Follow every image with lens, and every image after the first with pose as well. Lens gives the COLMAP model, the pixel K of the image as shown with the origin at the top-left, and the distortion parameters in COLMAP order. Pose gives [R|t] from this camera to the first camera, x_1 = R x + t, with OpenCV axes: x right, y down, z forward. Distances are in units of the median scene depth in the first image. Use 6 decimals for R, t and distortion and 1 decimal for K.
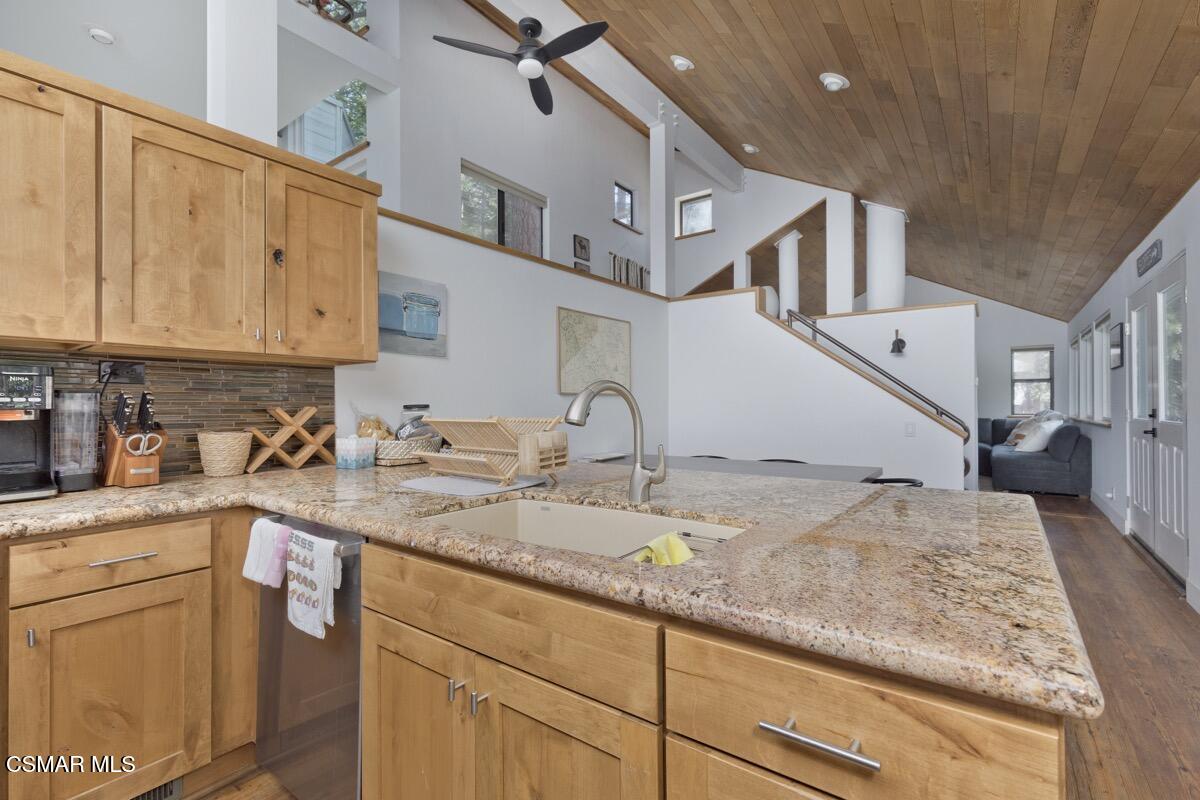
lens RADIAL K [[537.0, 0, 602.0], [0, 537.0, 394.5], [0, 0, 1]] dist [0.002171, -0.000374]
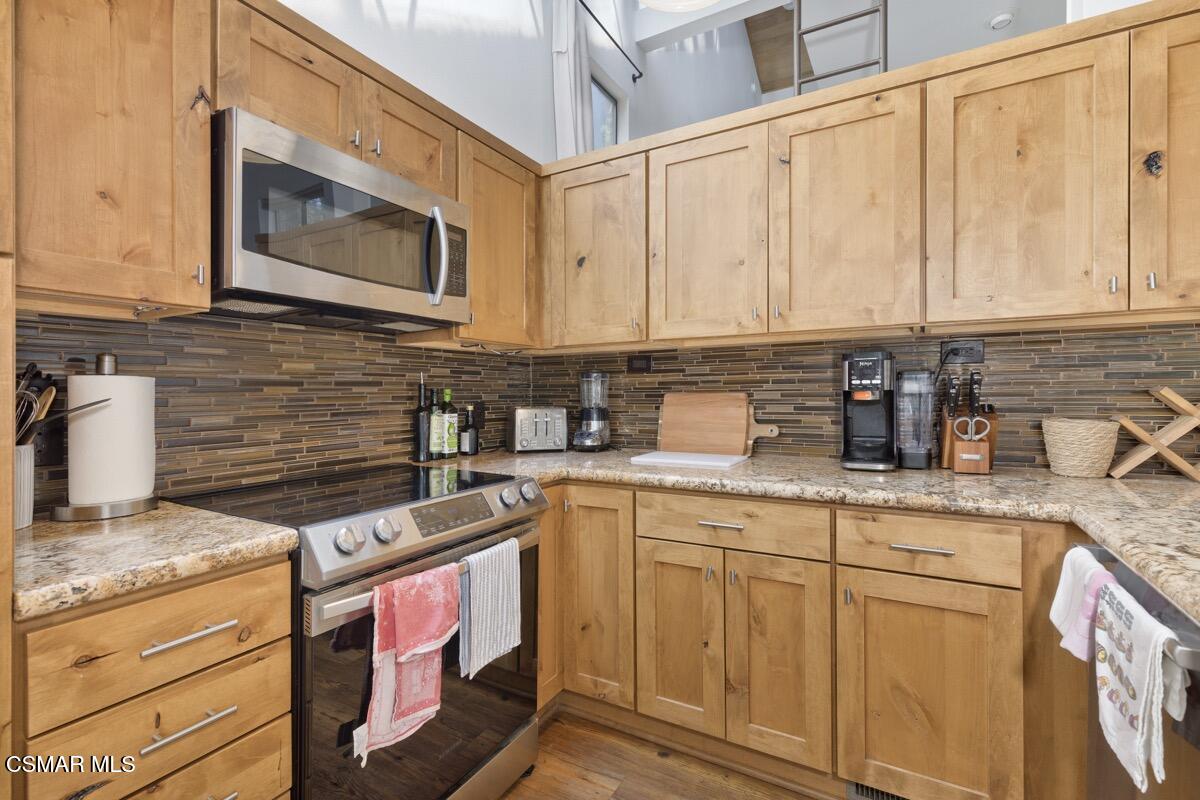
lens RADIAL K [[537.0, 0, 602.0], [0, 537.0, 394.5], [0, 0, 1]] dist [0.002171, -0.000374]
pose [[0.118718, 0.007811, -0.992897, -0.016408], [0.026809, 0.999579, 0.011069, 0.007672], [0.992566, -0.027933, 0.118459, 0.271761]]
